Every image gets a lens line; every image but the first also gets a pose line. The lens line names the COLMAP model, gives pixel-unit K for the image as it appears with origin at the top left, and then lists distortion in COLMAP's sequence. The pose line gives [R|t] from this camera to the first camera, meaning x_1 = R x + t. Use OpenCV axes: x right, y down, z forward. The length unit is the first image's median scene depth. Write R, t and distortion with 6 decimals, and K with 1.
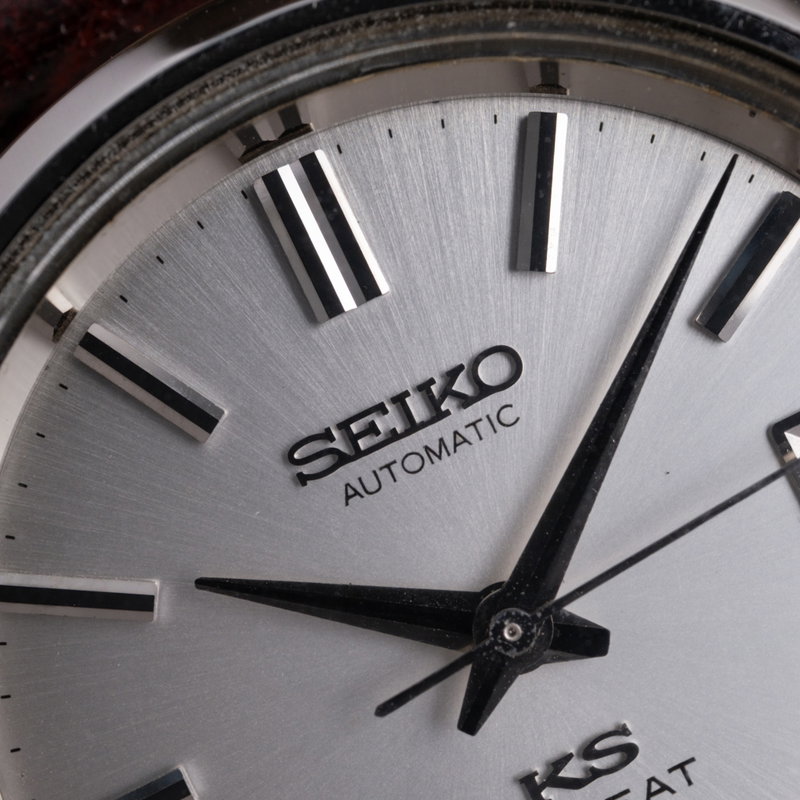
lens RADIAL K [[2253.9, 0, 393.6], [0, 2253.9, 398.6], [0, 0, 1]] dist [0.195331, 0.000000]
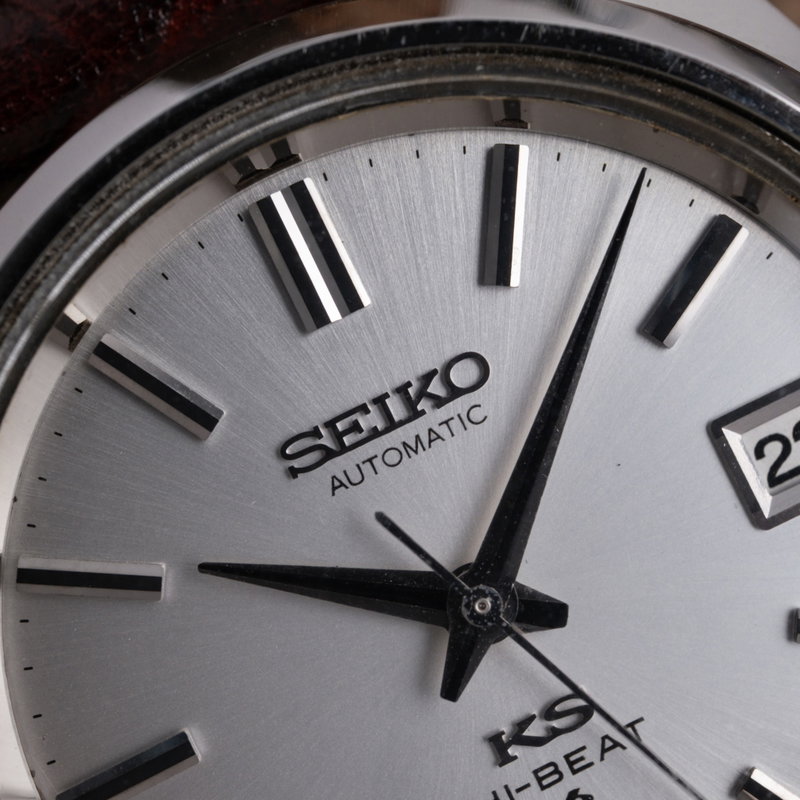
lens RADIAL K [[2253.9, 0, 399.8], [0, 2253.9, 396.4], [0, 0, 1]] dist [0.195331, 0.000000]
pose [[0.999530, -0.004309, 0.030336, -0.021538], [0.004147, 0.999977, 0.005403, -0.007697], [-0.030359, -0.005275, 0.999525, -0.118790]]
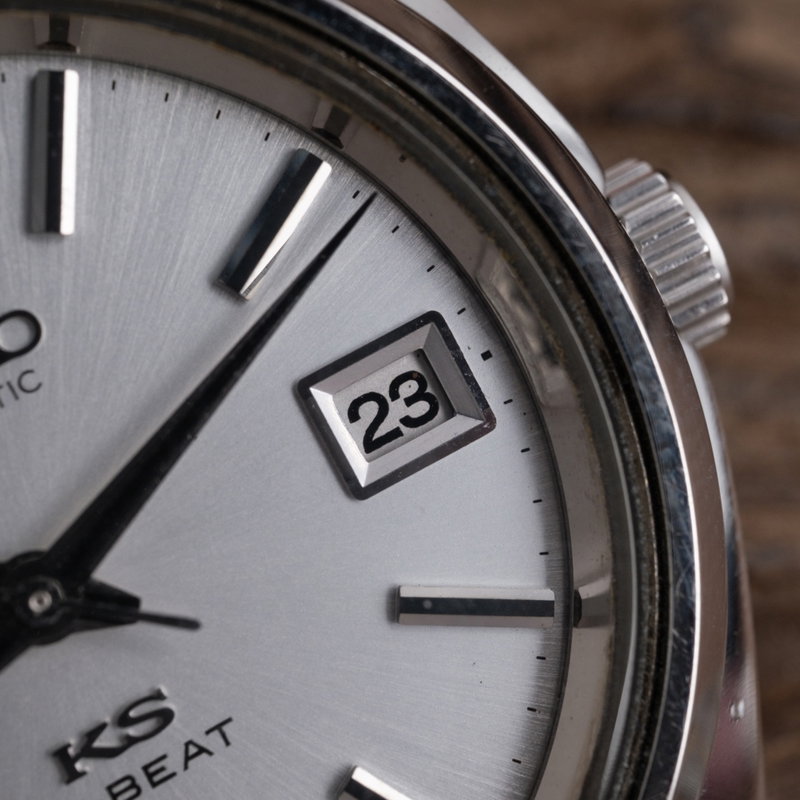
lens RADIAL K [[2253.9, 0, 416.4], [0, 2253.9, 393.3], [0, 0, 1]] dist [0.195331, 0.000000]
pose [[0.986401, -0.036848, 0.160175, 0.058617], [0.038921, 0.999194, -0.009823, 0.028876], [-0.159684, 0.015923, 0.987040, 0.005057]]
